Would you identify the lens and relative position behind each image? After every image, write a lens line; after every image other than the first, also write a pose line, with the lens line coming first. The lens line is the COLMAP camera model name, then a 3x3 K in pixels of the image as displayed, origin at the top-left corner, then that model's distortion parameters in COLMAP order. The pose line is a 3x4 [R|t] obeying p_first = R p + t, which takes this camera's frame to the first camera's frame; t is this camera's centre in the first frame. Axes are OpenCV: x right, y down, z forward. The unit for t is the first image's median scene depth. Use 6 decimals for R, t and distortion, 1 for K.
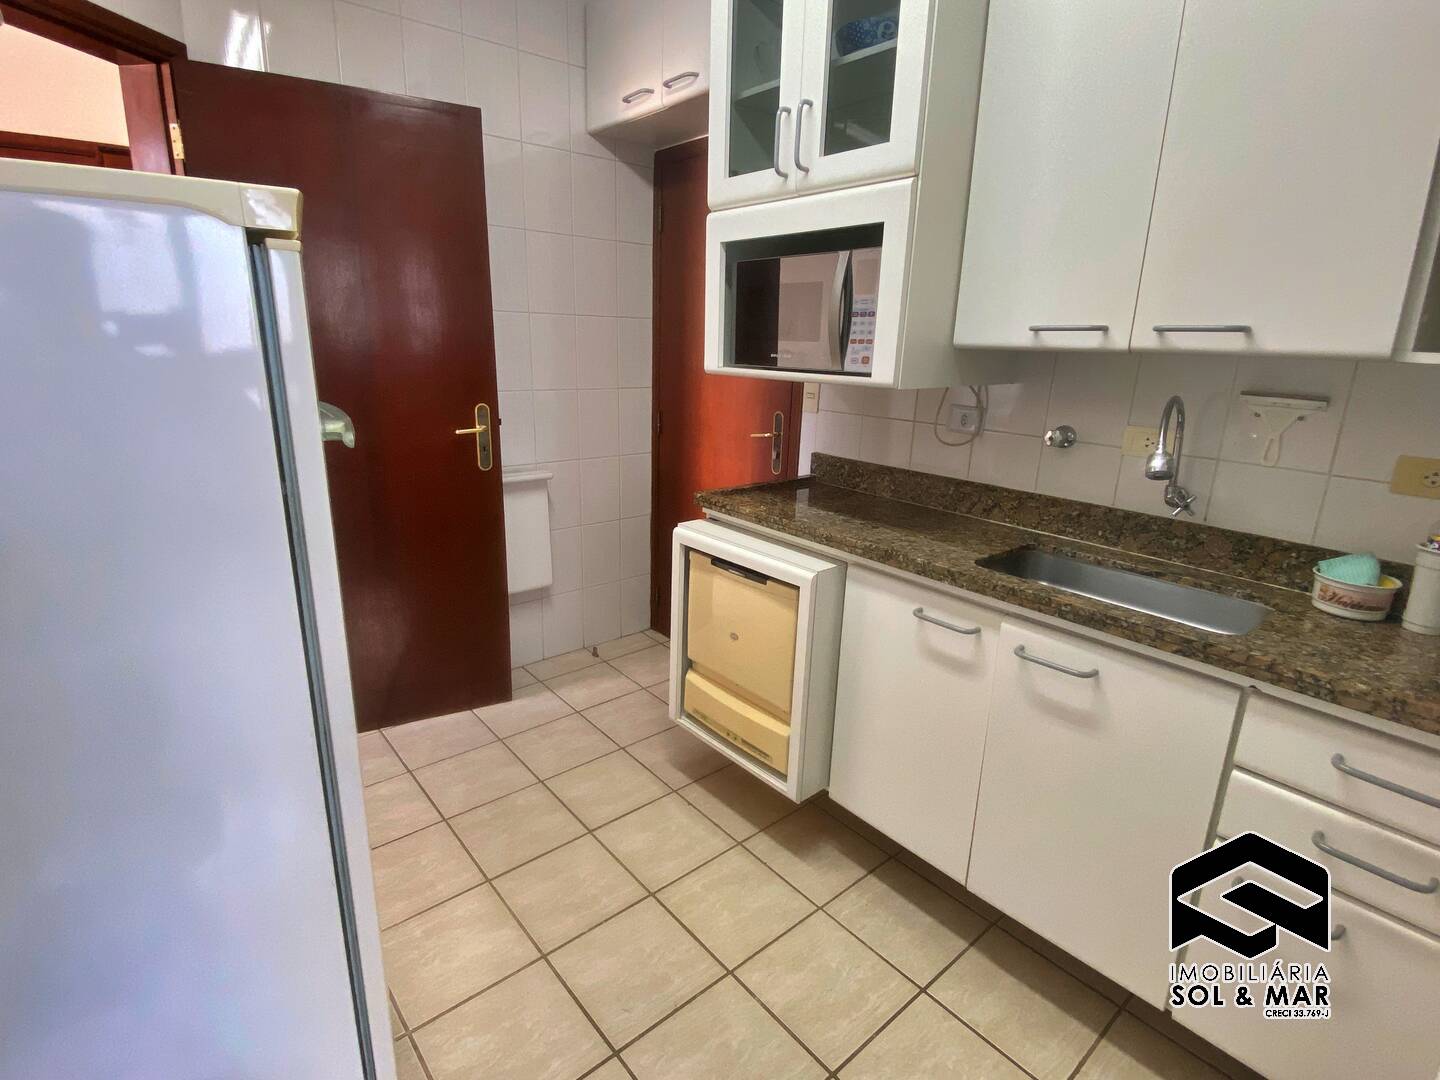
lens RADIAL K [[720.1, 0, 716.0], [0, 720.1, 529.9], [0, 0, 1]] dist [0.033541, -0.027185]
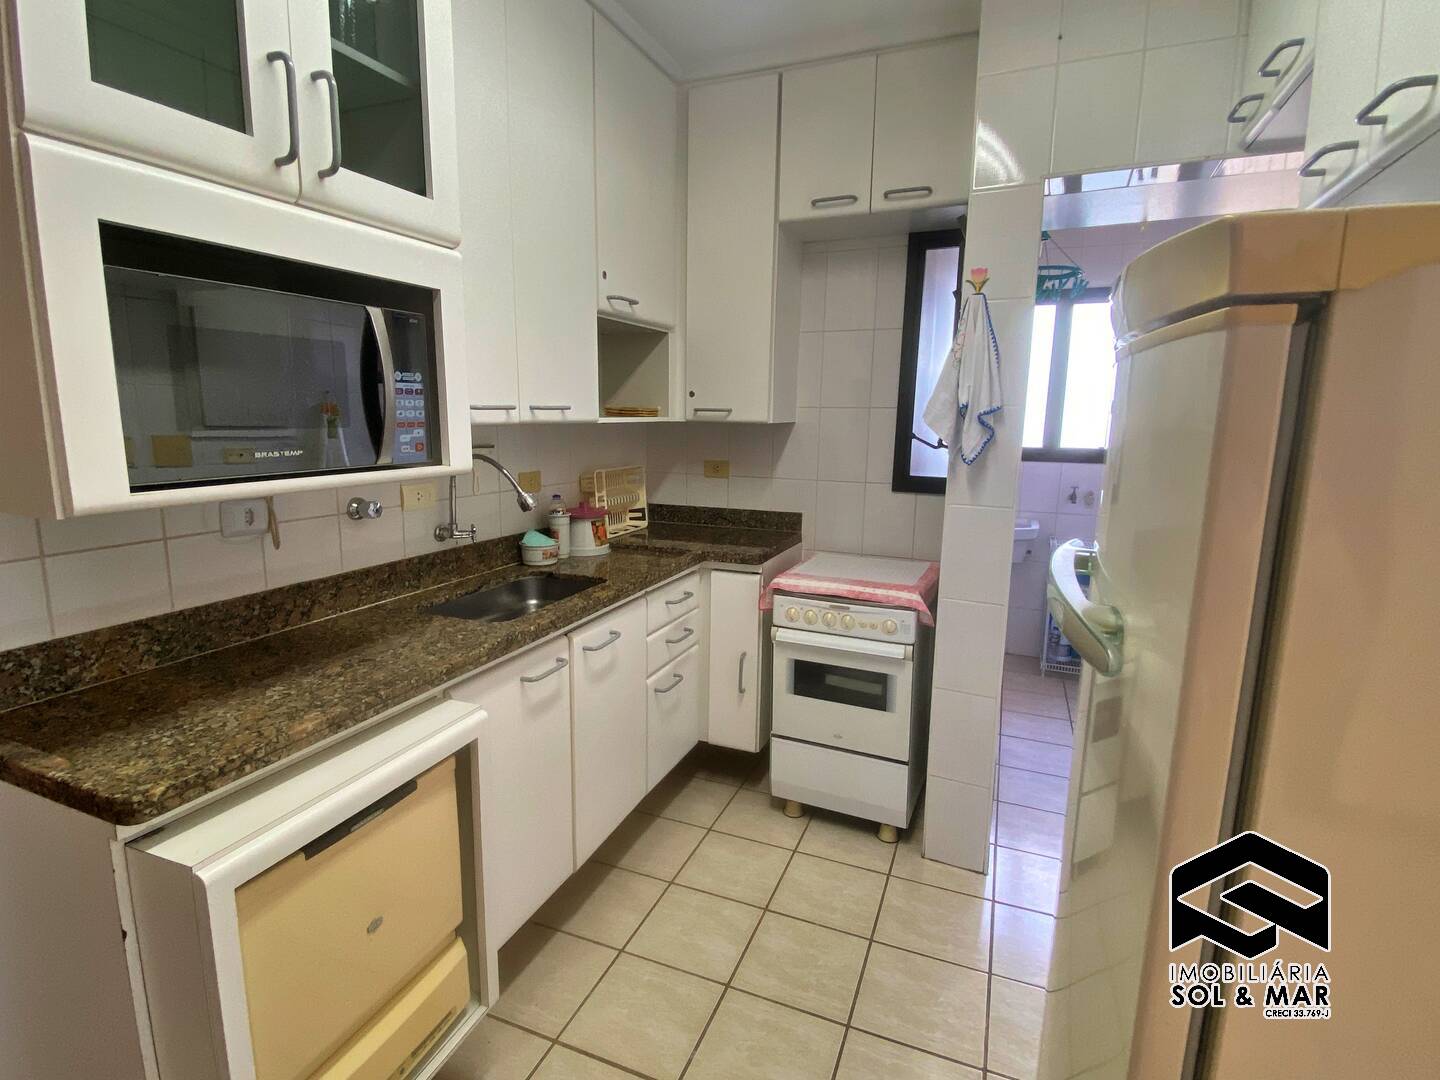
lens RADIAL K [[720.1, 0, 716.0], [0, 720.1, 529.9], [0, 0, 1]] dist [0.033541, -0.027185]
pose [[-0.461443, -0.178228, 0.869083, -0.650201], [0.205716, 0.931418, 0.300237, -0.314640], [-0.862990, 0.317327, -0.393132, 1.029321]]
